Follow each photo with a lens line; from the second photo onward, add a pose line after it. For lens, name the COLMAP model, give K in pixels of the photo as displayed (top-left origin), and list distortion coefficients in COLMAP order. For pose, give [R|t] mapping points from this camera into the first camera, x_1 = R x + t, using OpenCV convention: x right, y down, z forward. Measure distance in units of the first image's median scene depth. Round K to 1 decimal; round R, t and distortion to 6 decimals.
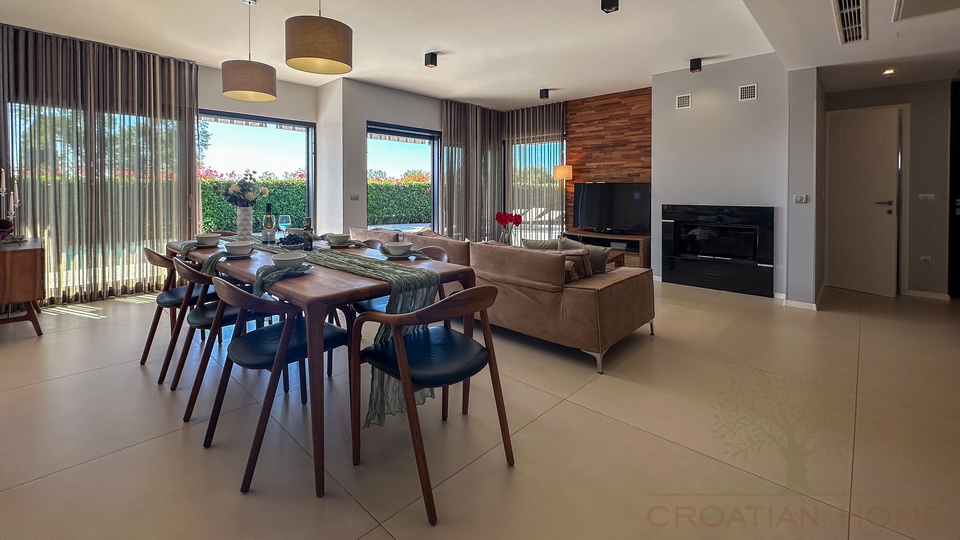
lens RADIAL K [[412.5, 0, 478.9], [0, 412.5, 234.3], [0, 0, 1]] dist [0.001941, 0.000253]
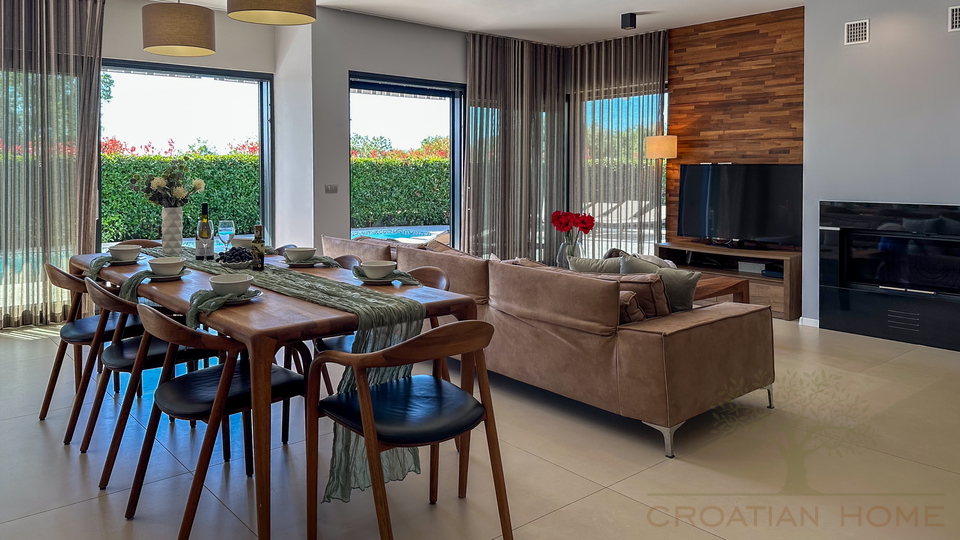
lens RADIAL K [[691.5, 0, 473.2], [0, 691.5, 257.8], [0, 0, 1]] dist [0.133132, -0.200914]
pose [[0.994501, 0.013213, -0.103894, 0.076169], [-0.010851, 0.999670, 0.023266, -0.012813], [0.104167, -0.022011, 0.994316, -0.154460]]
